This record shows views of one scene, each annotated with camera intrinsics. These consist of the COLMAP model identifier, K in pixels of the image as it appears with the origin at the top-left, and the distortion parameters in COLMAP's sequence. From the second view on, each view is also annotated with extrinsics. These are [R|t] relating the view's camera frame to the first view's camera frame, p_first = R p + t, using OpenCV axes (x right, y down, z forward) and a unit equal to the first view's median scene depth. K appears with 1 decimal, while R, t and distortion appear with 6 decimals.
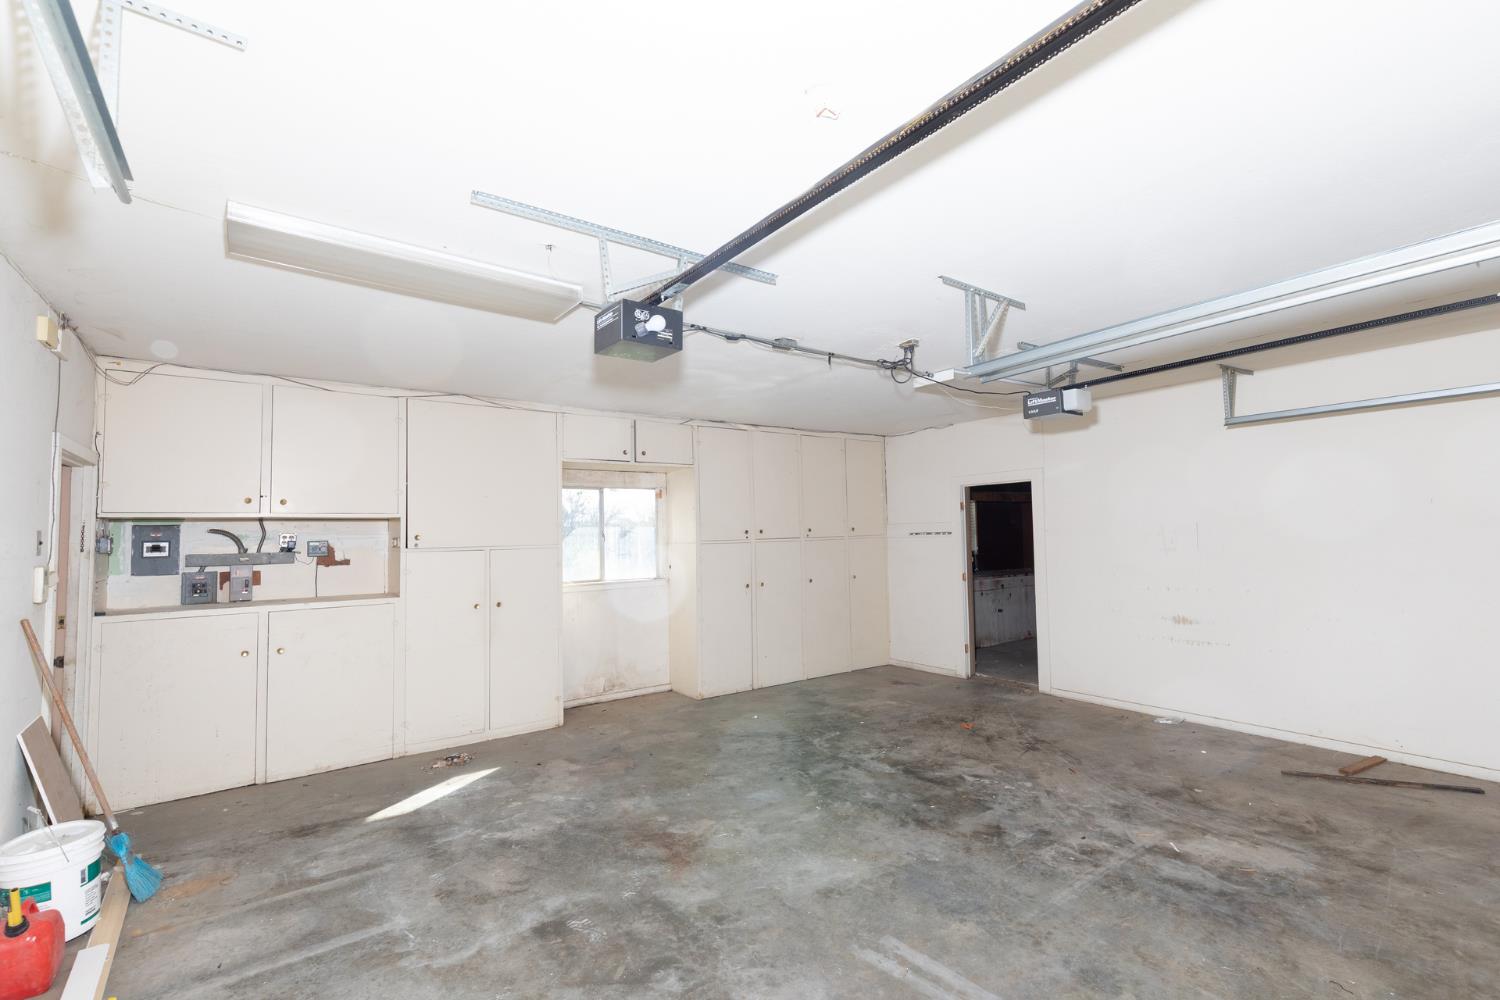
lens RADIAL K [[667.4, 0, 757.8], [0, 667.4, 506.4], [0, 0, 1]] dist [0.001268, 0.000147]
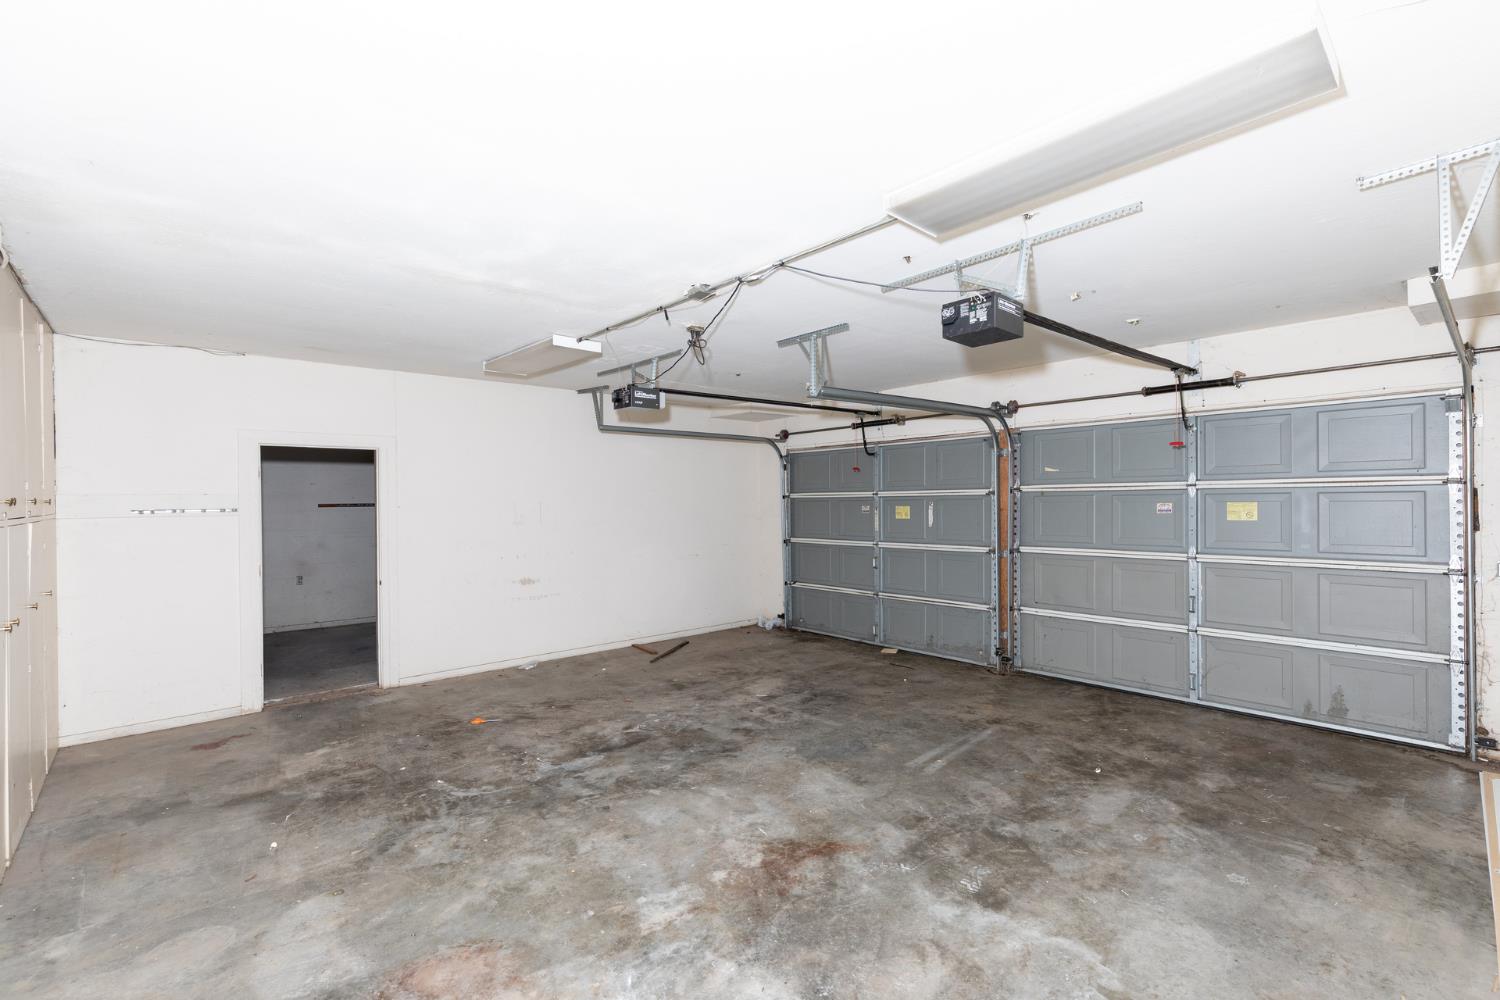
lens RADIAL K [[667.4, 0, 757.8], [0, 667.4, 506.4], [0, 0, 1]] dist [0.001268, 0.000147]
pose [[-0.086500, 0.011071, 0.996190, -0.848021], [-0.025370, 0.999589, -0.013312, 0.056407], [-0.995929, -0.026425, -0.086184, 0.970833]]
